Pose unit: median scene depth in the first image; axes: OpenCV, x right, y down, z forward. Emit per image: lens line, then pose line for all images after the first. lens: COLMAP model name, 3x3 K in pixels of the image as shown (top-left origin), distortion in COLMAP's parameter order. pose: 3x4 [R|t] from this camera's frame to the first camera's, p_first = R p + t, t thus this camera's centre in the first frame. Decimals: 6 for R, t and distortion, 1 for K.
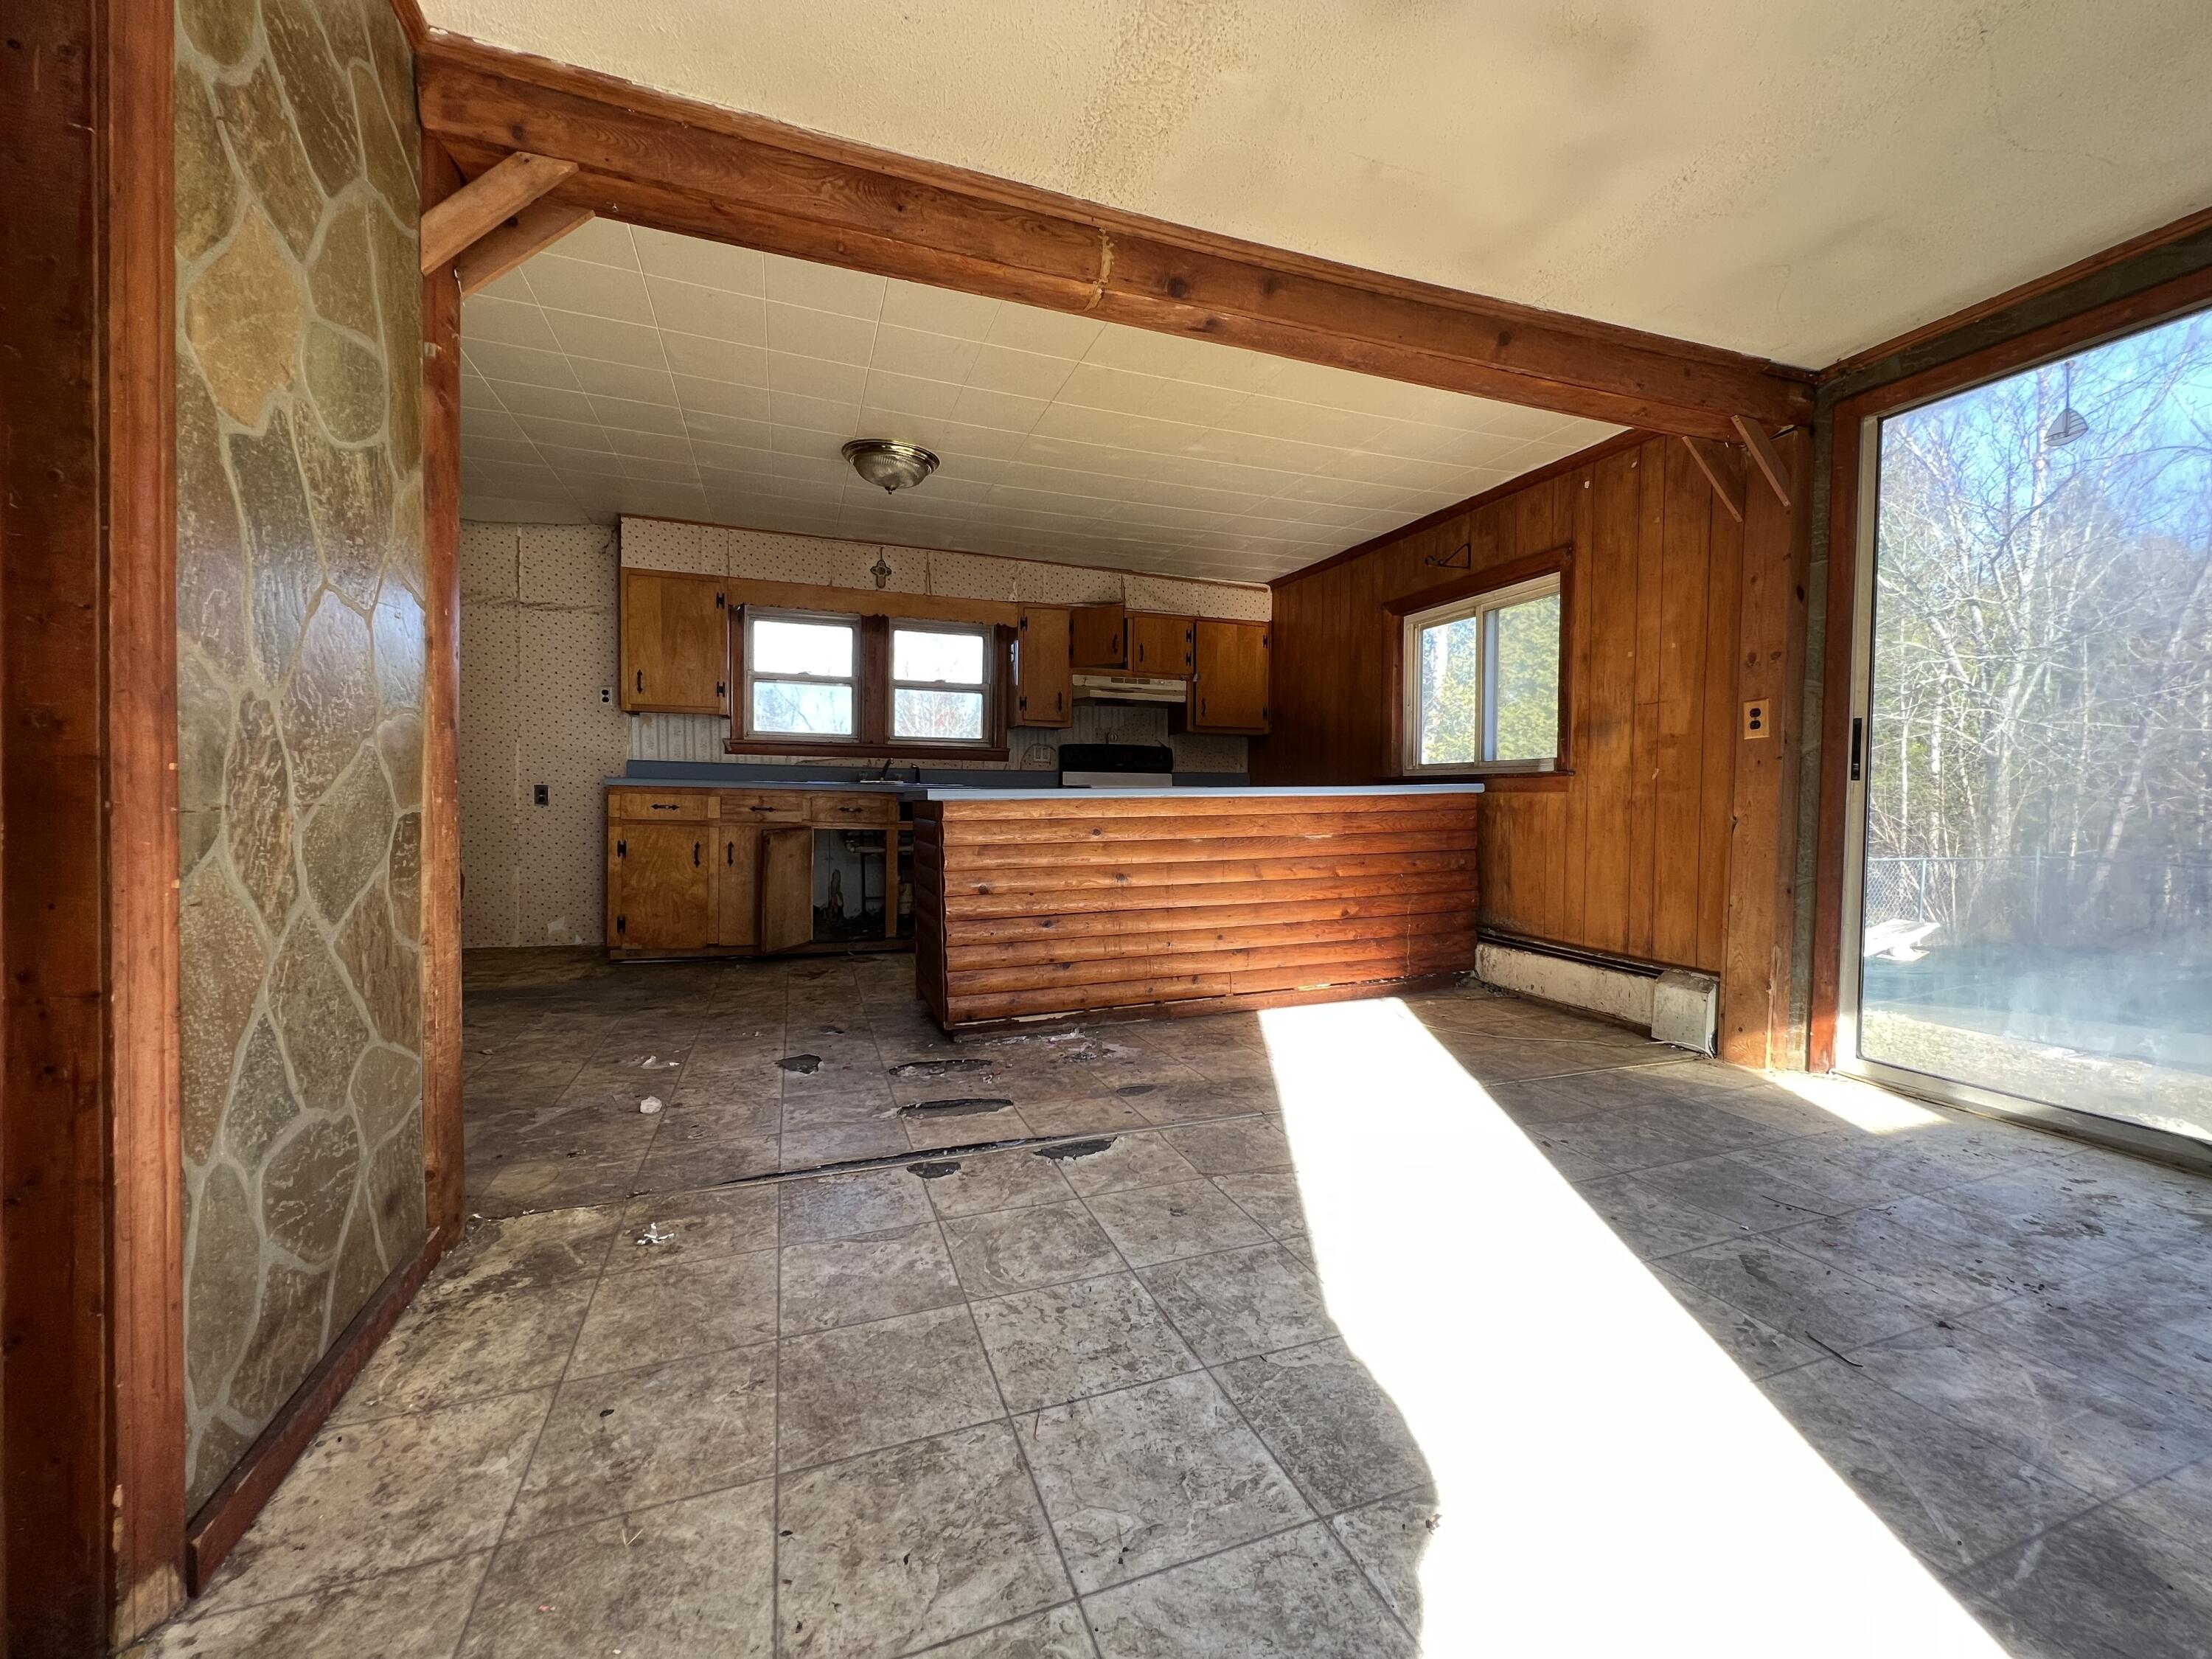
lens RADIAL K [[882.7, 0, 1104.8], [0, 882.7, 820.2], [0, 0, 1]] dist [-0.002518, 0.000149]
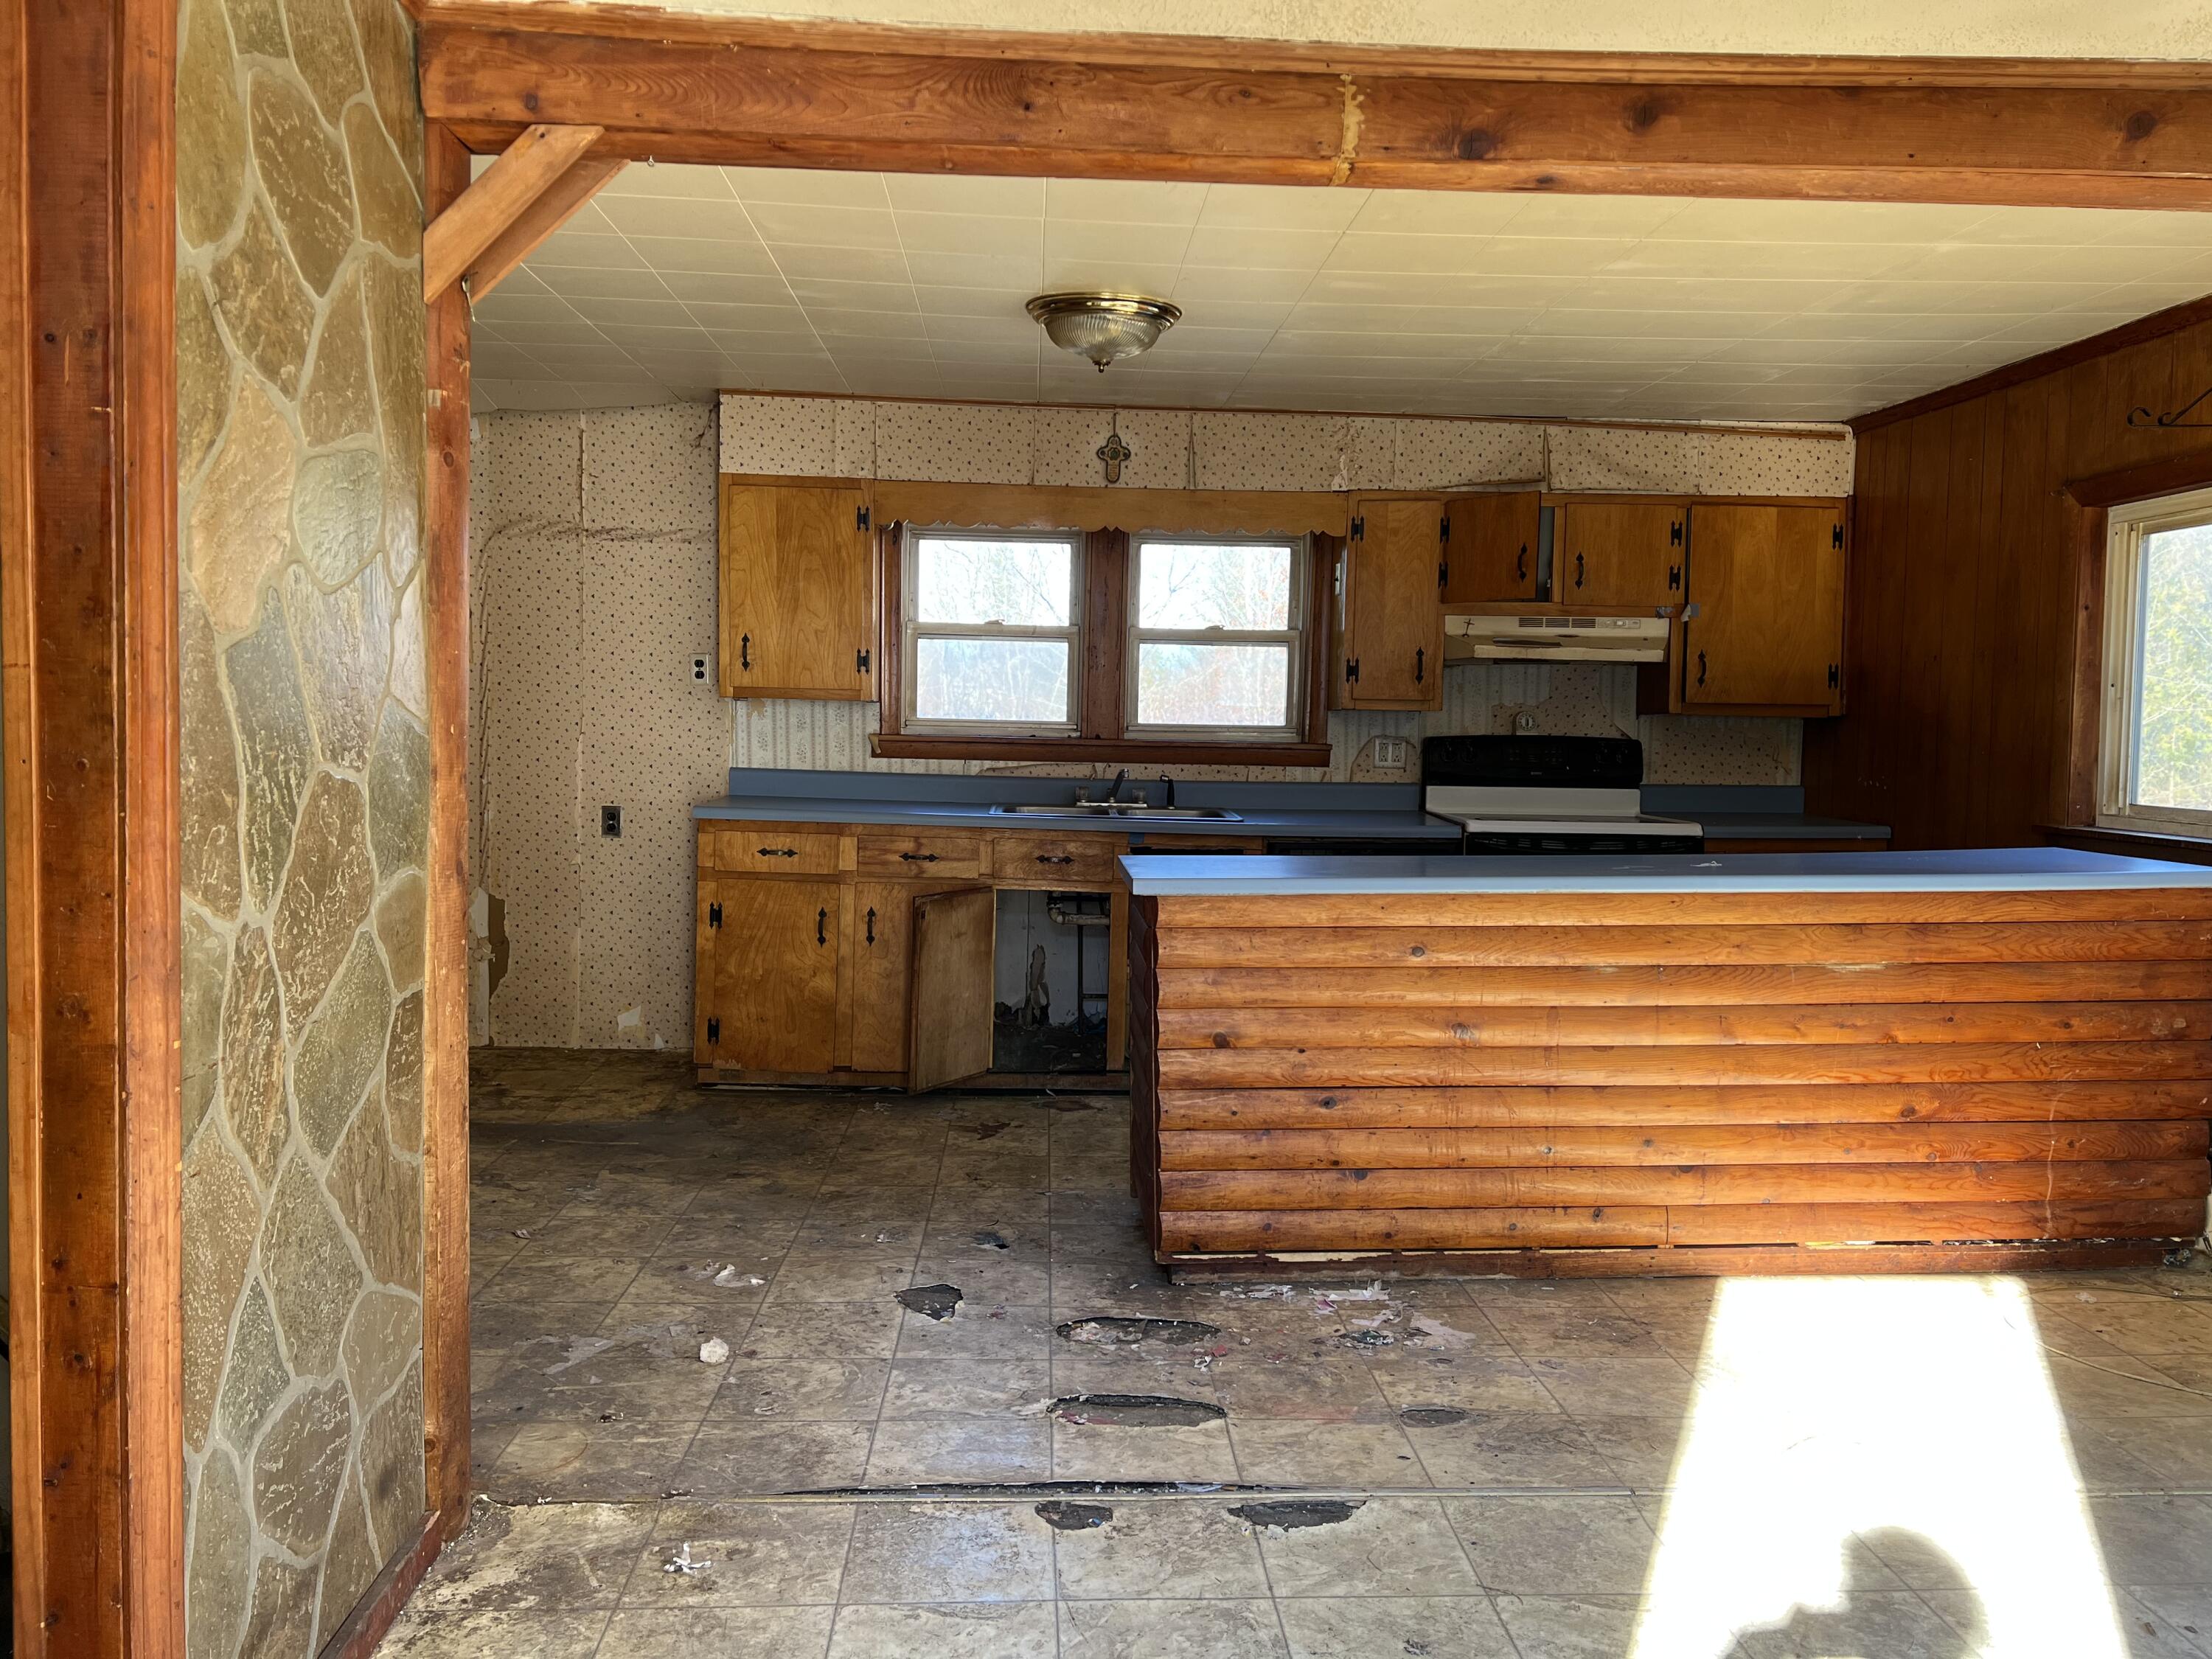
lens RADIAL K [[1679.7, 0, 1109.1], [0, 1679.7, 809.7], [0, 0, 1]] dist [0.046032, -0.054696]
pose [[0.954181, 0.025085, -0.298178, 0.170168], [-0.016831, 0.999402, 0.030218, -0.149990], [0.298757, -0.023815, 0.954032, -0.169394]]
